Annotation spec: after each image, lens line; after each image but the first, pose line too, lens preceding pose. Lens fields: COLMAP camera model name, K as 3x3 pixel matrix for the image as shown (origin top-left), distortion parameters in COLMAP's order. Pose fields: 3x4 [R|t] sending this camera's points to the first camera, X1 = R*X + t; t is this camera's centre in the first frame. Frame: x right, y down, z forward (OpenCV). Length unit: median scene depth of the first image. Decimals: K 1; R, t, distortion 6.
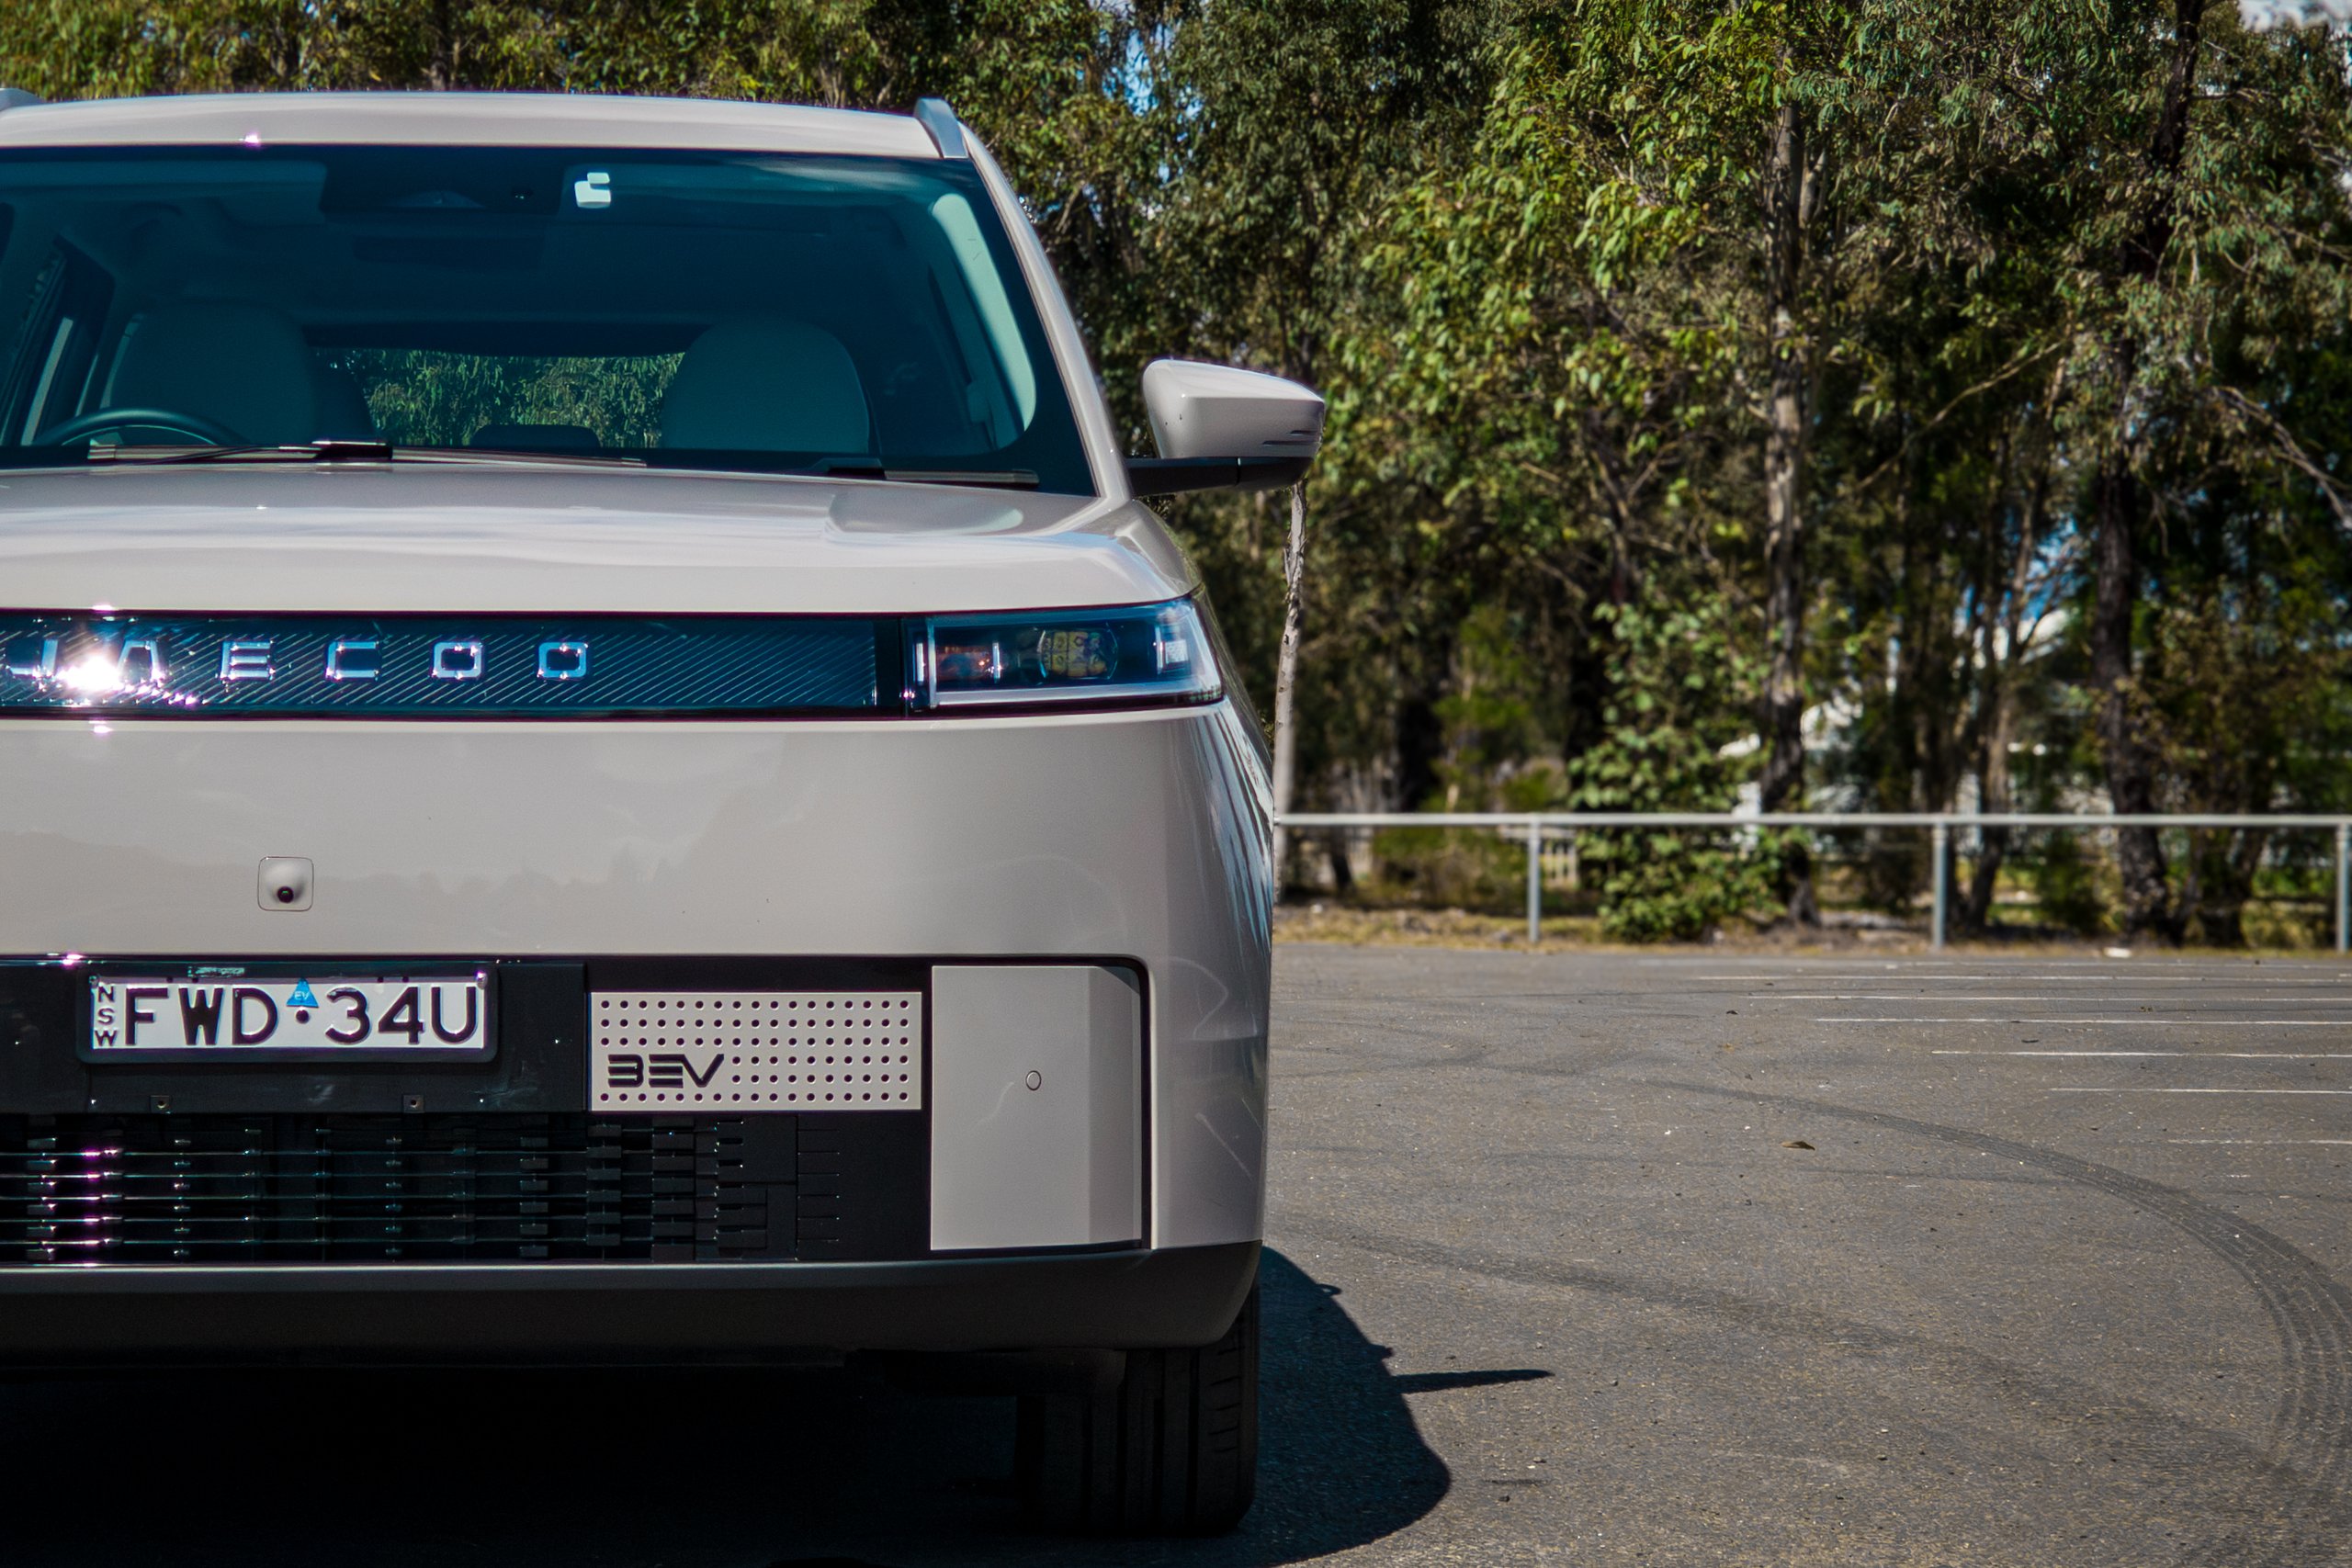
lens RADIAL K [[5593.2, 0, 1169.5], [0, 5593.2, 784.1], [0, 0, 1]] dist [0.179314, 0.000000]
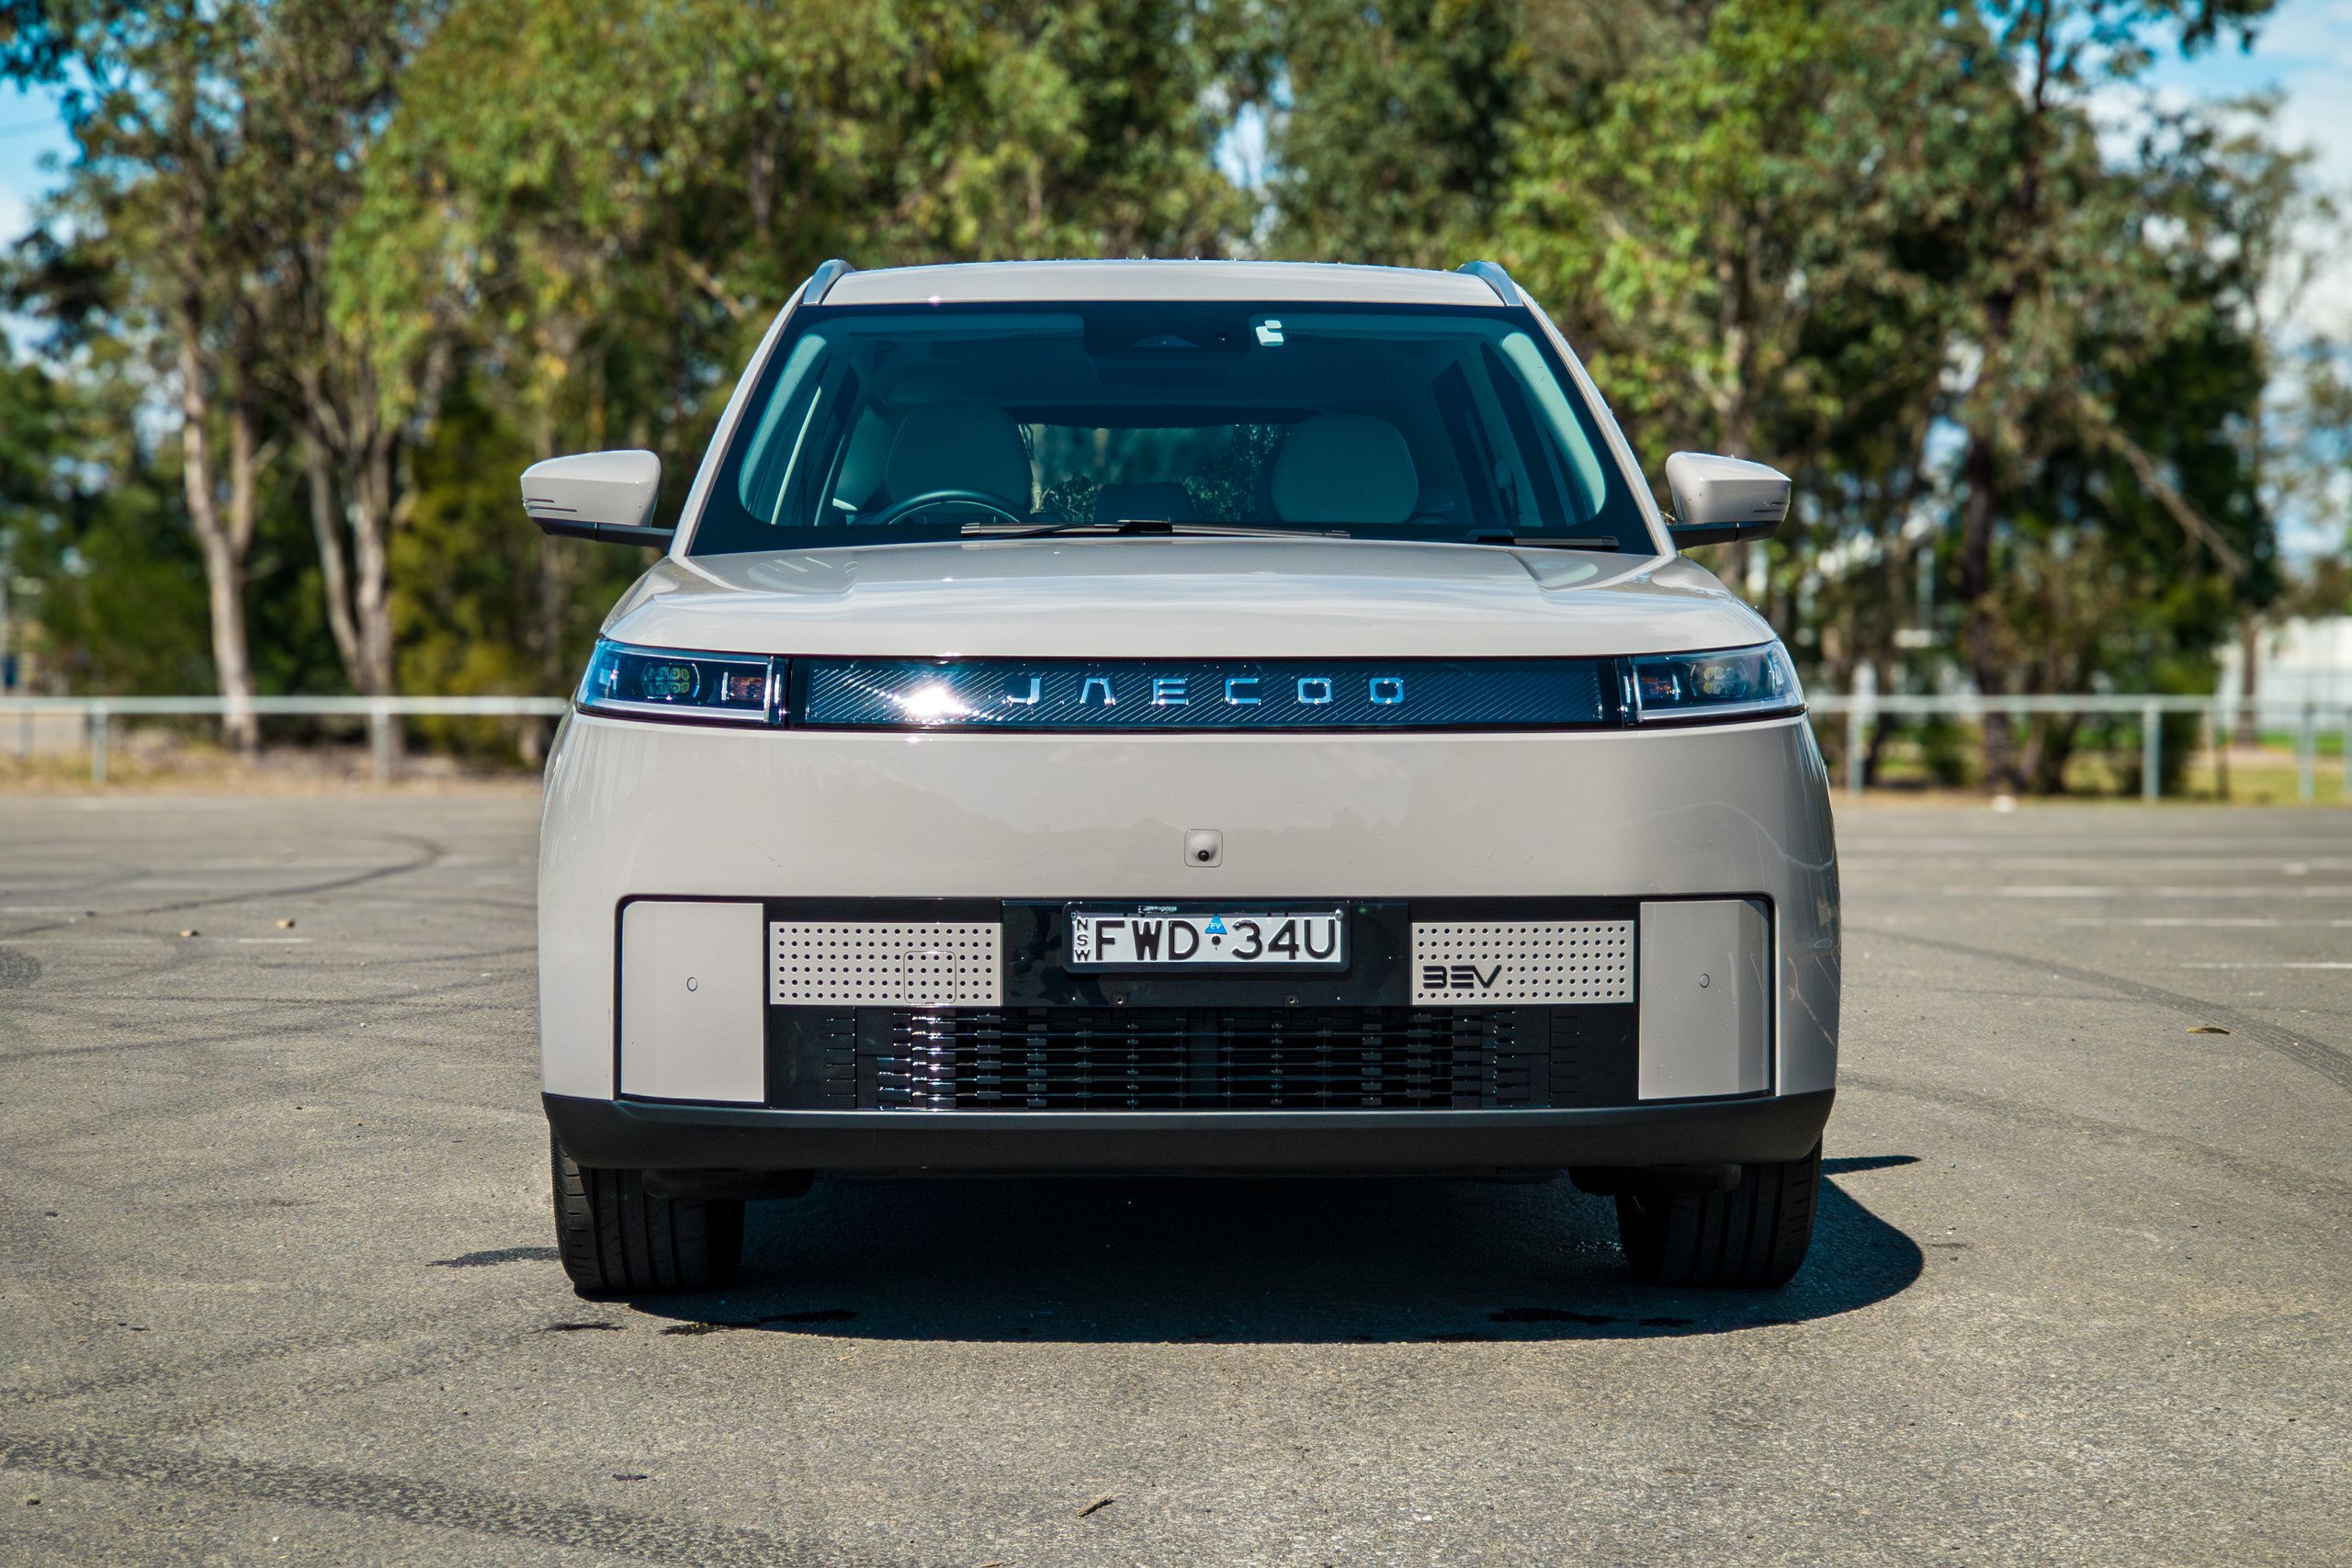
lens RADIAL K [[4083.8, 0, 1193.6], [0, 4083.8, 784.1], [0, 0, 1]] dist [0.142982, 0.000000]
pose [[0.999924, -0.003229, -0.011933, -0.145680], [0.003556, 0.999617, 0.027455, -0.027183], [0.011839, -0.027496, 0.999552, -0.046356]]
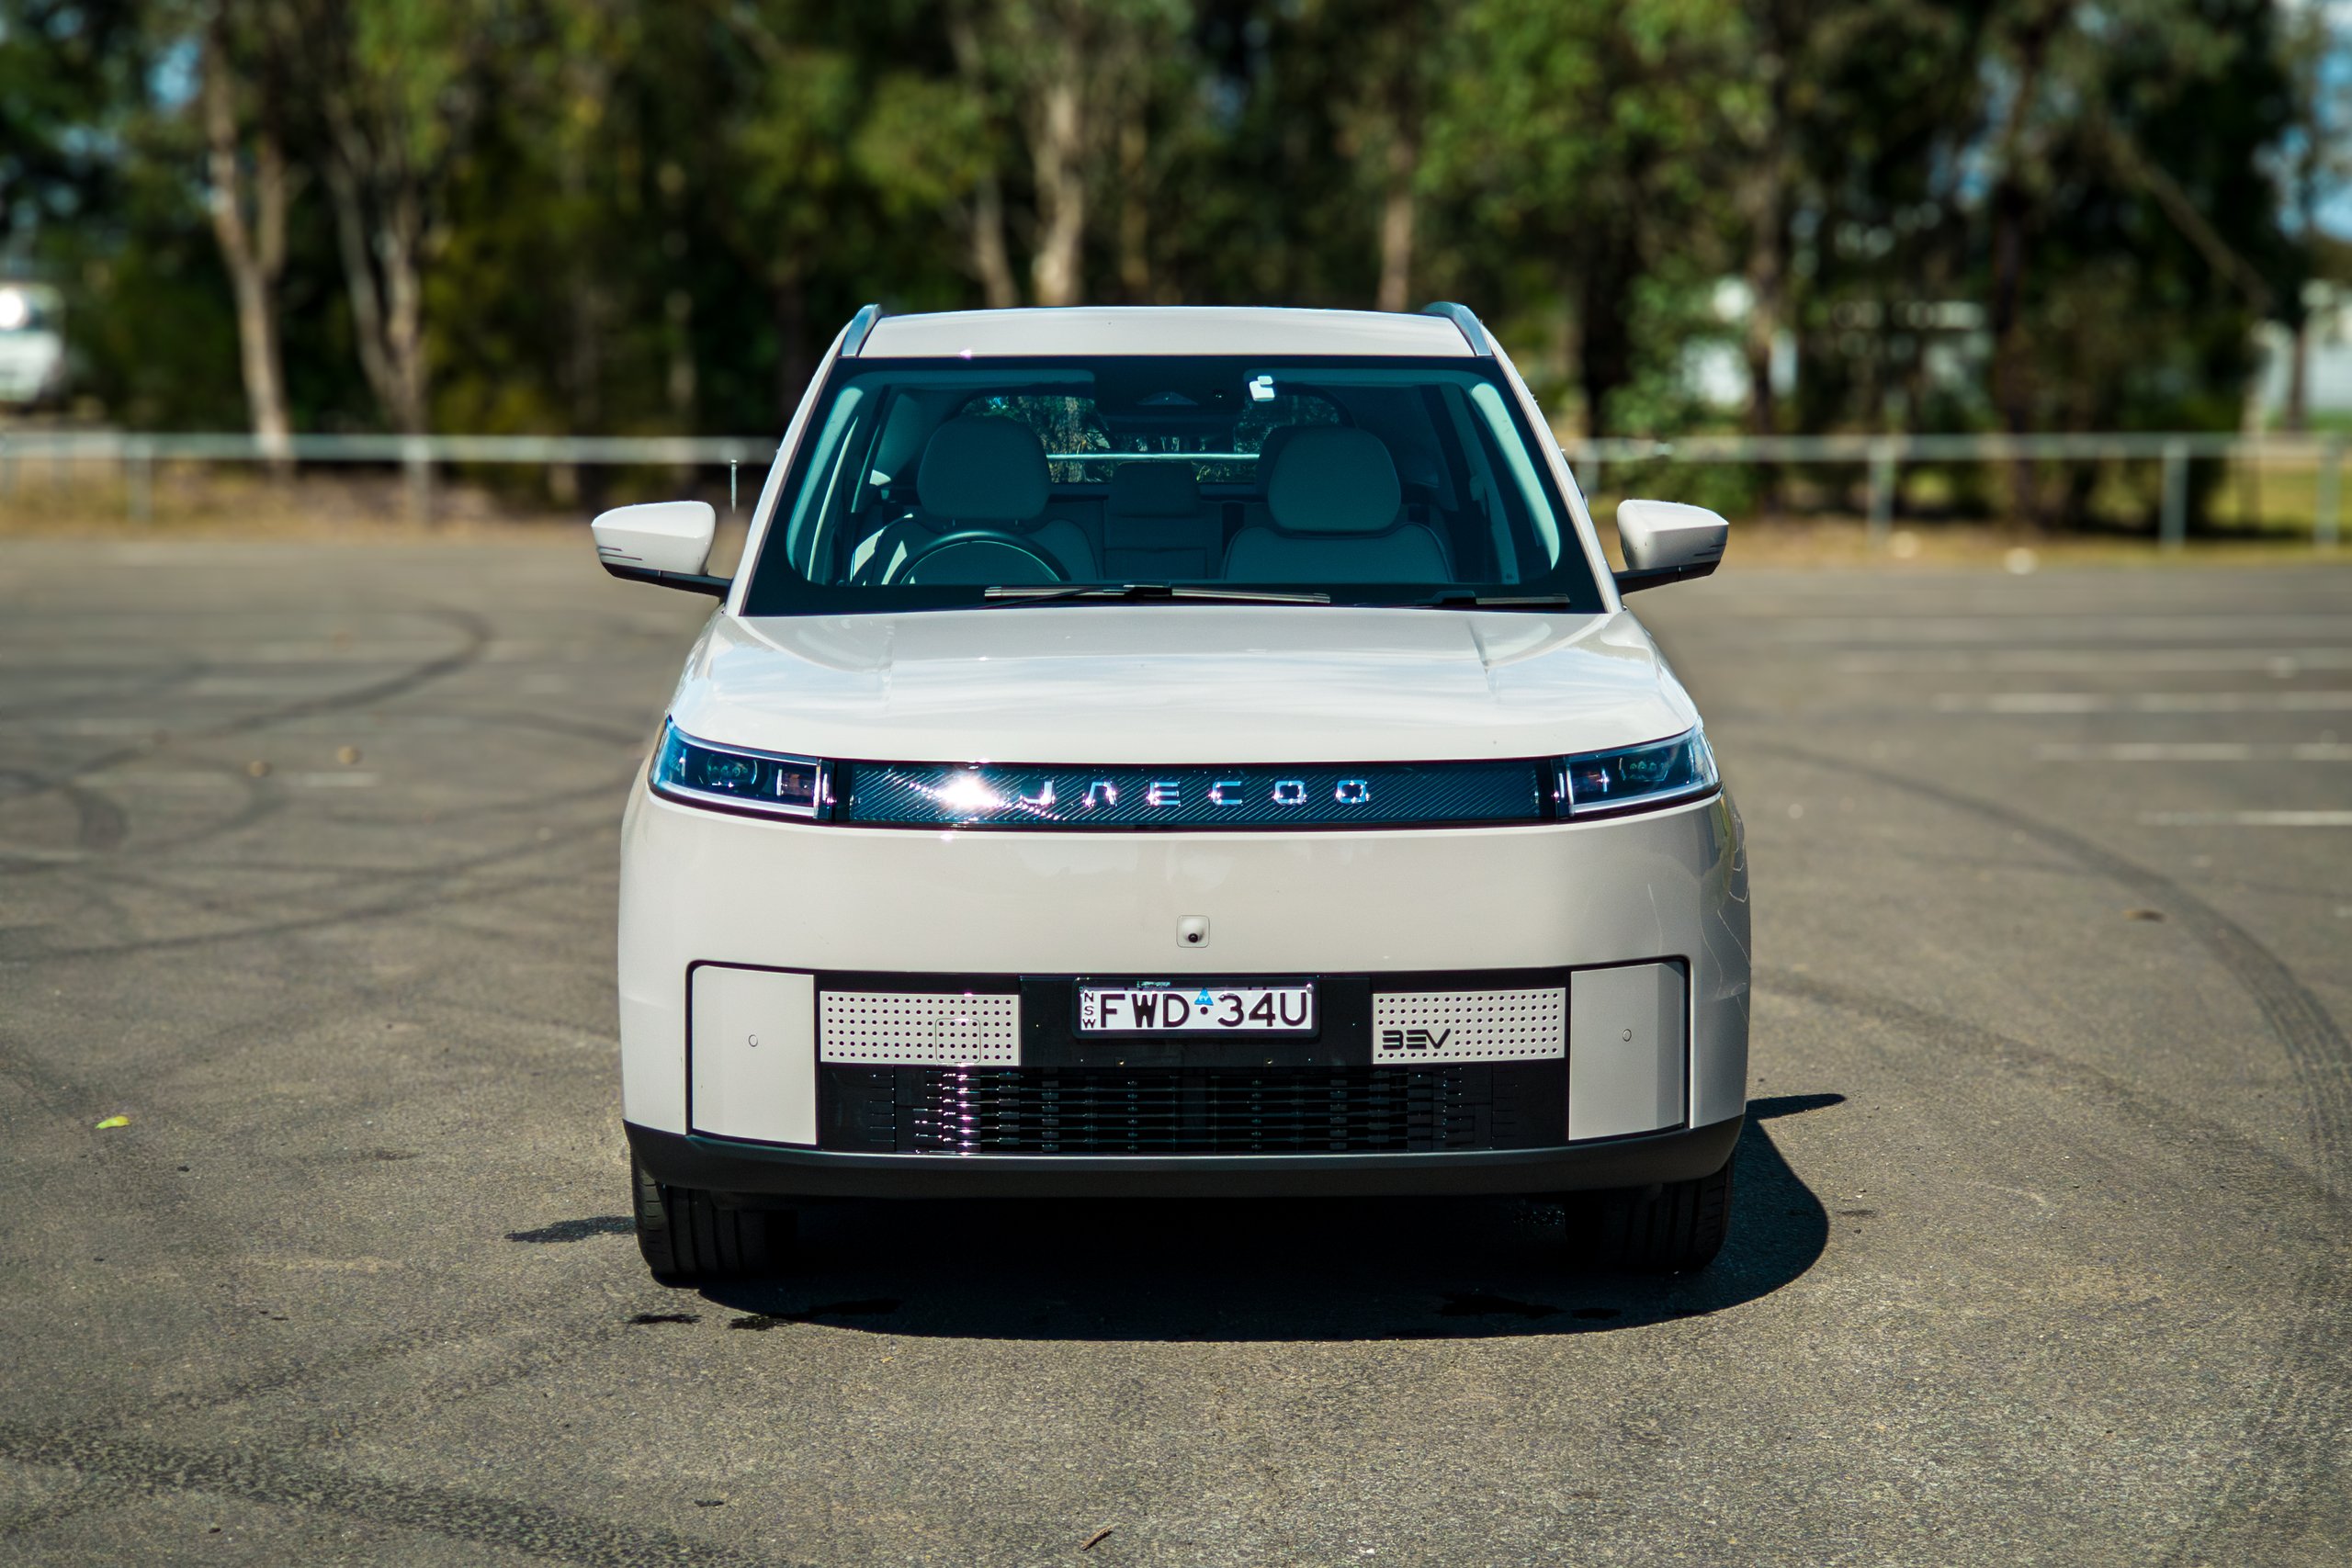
lens RADIAL K [[4083.8, 0, 1225.5], [0, 4083.8, 811.1], [0, 0, 1]] dist [0.142982, 0.000000]
pose [[0.999912, -0.002525, -0.013021, -0.130331], [0.003883, 0.994429, 0.105342, -0.144449], [0.012682, -0.105383, 0.994351, -0.203103]]
